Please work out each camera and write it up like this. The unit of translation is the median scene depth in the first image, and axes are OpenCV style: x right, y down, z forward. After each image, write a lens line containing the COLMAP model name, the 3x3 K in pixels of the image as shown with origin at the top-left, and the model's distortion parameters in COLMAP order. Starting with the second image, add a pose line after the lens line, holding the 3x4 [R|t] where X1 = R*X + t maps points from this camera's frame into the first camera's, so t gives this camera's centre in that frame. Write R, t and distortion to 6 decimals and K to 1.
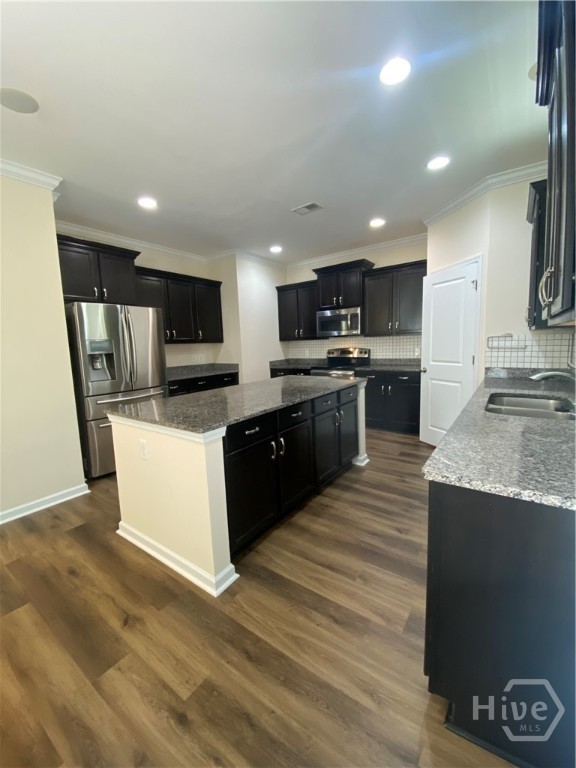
lens RADIAL K [[314.4, 0, 282.9], [0, 314.4, 381.0], [0, 0, 1]] dist [0.010969, -0.016543]
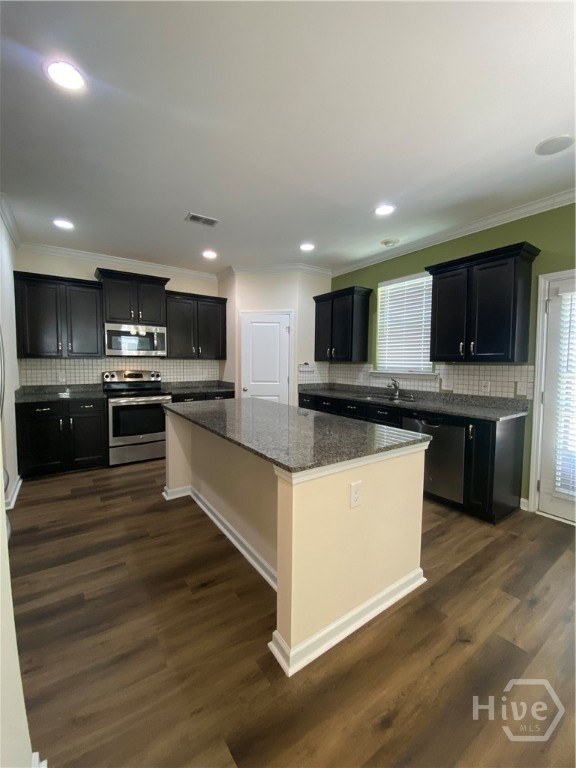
lens RADIAL K [[314.4, 0, 285.9], [0, 314.4, 378.9], [0, 0, 1]] dist [0.010969, -0.016543]
pose [[0.320092, -0.013666, 0.947288, -0.841396], [0.093102, 0.995510, -0.017098, -0.050491], [-0.942801, 0.093668, 0.319927, 0.596585]]
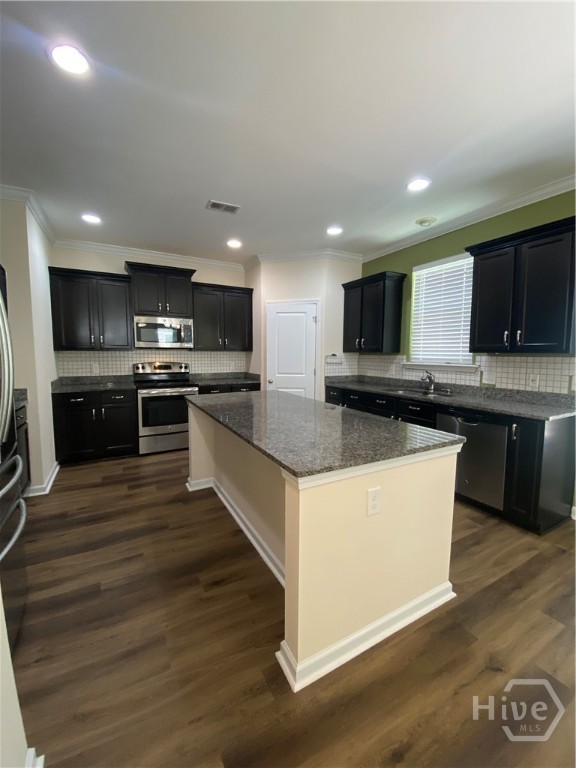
lens RADIAL K [[314.4, 0, 285.4], [0, 314.4, 379.2], [0, 0, 1]] dist [0.010969, -0.016543]
pose [[0.421872, -0.040465, 0.905752, -0.788033], [0.088399, 0.996080, 0.003327, -0.053928], [-0.902336, 0.078663, 0.423795, 0.576326]]
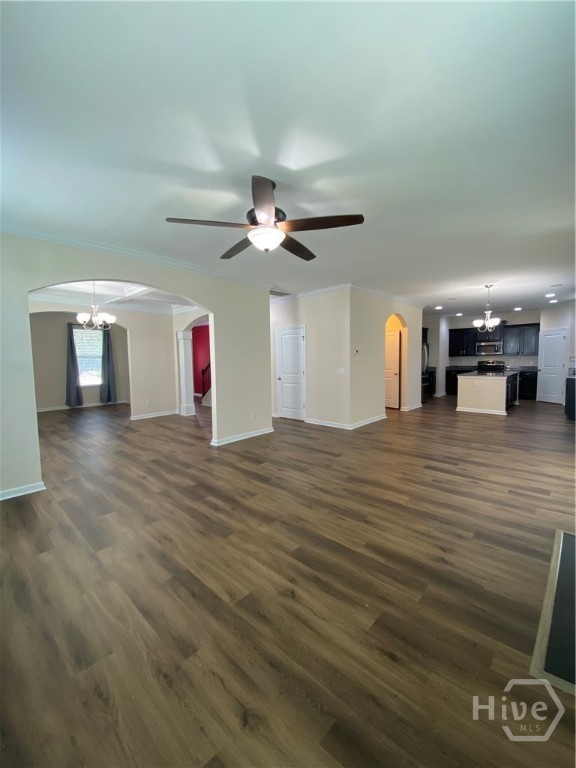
lens RADIAL K [[314.4, 0, 281.7], [0, 314.4, 377.3], [0, 0, 1]] dist [0.010969, -0.016543]
pose [[0.991012, 0.031842, -0.129928, -1.545715], [-0.039039, 0.997819, -0.053233, 0.291423], [0.127950, 0.057827, 0.990093, -2.110066]]
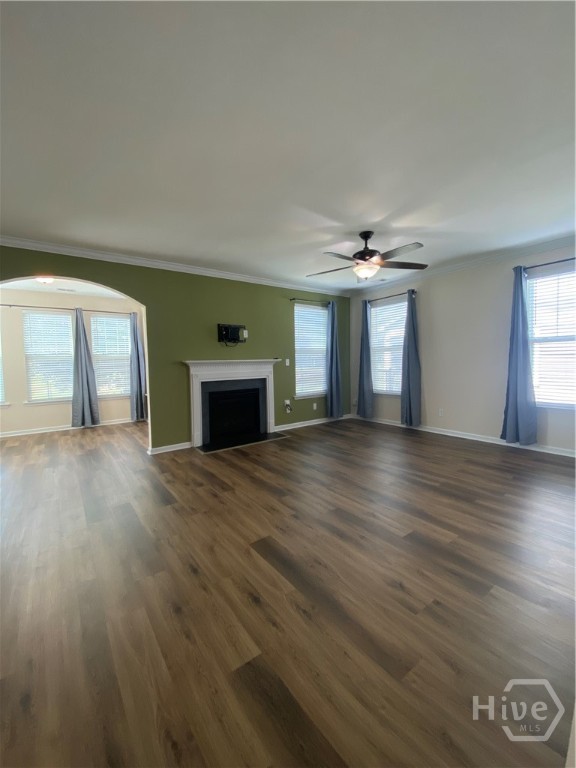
lens RADIAL K [[314.4, 0, 283.6], [0, 314.4, 379.3], [0, 0, 1]] dist [0.010969, -0.016543]
pose [[-0.950467, 0.044268, 0.307658, -1.763407], [0.096712, 0.982793, 0.157368, 0.067850], [-0.295398, 0.179327, -0.938393, 0.058473]]
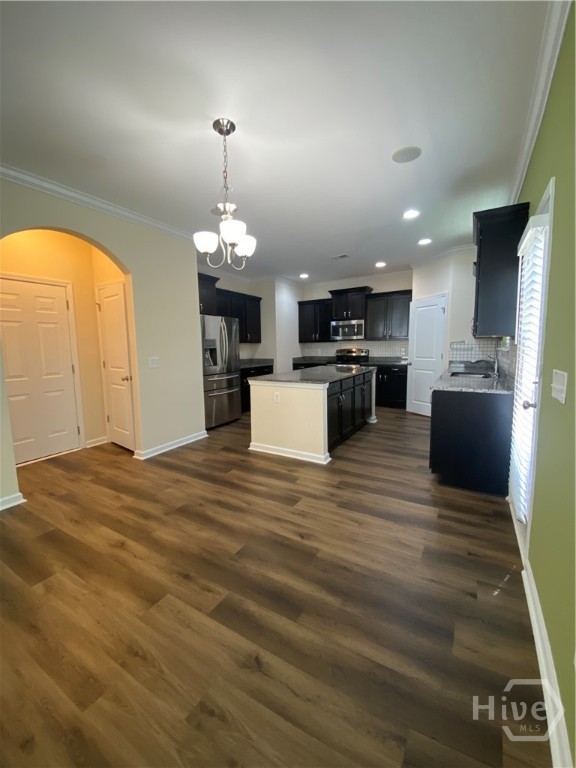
lens RADIAL K [[314.4, 0, 277.9], [0, 314.4, 382.8], [0, 0, 1]] dist [0.010969, -0.016543]
pose [[0.996653, 0.009925, 0.081141, -0.397535], [-0.009564, 0.999943, -0.004845, 0.092505], [-0.081185, 0.004053, 0.996691, -0.591044]]
